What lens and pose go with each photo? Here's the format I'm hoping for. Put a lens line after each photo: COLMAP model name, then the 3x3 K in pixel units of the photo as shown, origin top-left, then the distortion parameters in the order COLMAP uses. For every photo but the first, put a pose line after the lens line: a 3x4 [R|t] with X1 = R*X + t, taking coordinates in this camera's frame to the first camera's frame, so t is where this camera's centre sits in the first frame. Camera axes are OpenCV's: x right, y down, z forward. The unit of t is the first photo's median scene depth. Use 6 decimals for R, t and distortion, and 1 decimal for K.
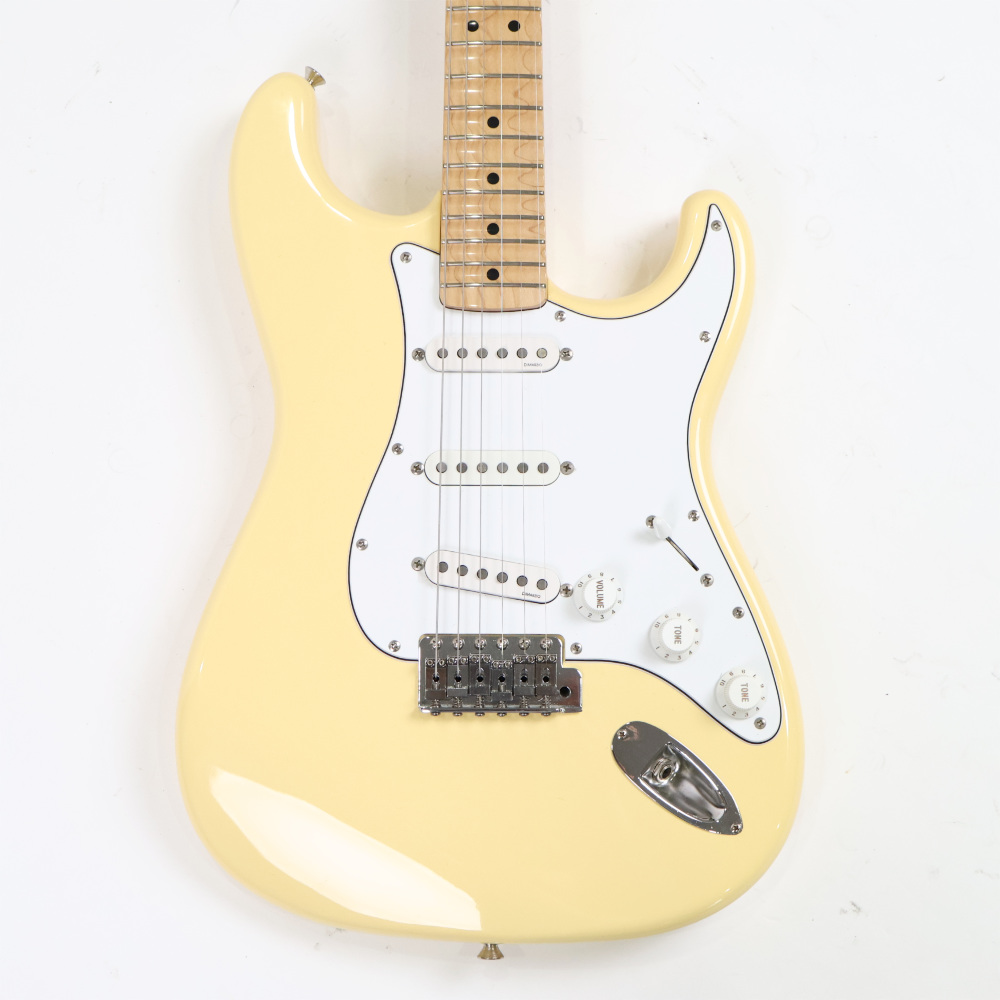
lens RADIAL K [[1835.0, 0, 503.5], [0, 1835.0, 502.6], [0, 0, 1]] dist [0.049727, 0.000000]
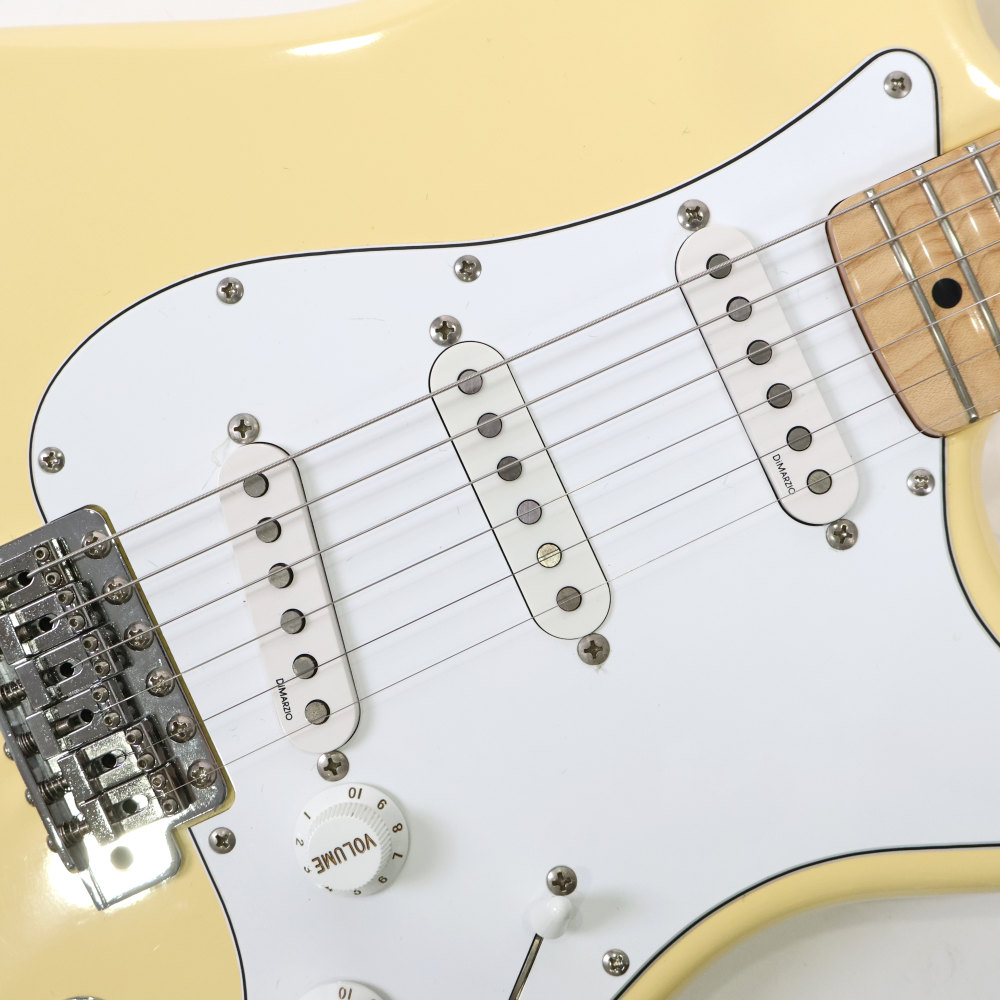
lens RADIAL K [[1835.0, 0, 500.7], [0, 1835.0, 500.2], [0, 0, 1]] dist [0.049727, 0.000000]
pose [[0.420739, 0.907182, 0.000381, -0.006146], [-0.898633, 0.416716, 0.137135, -0.072335], [0.124248, -0.058041, 0.990552, 0.581963]]
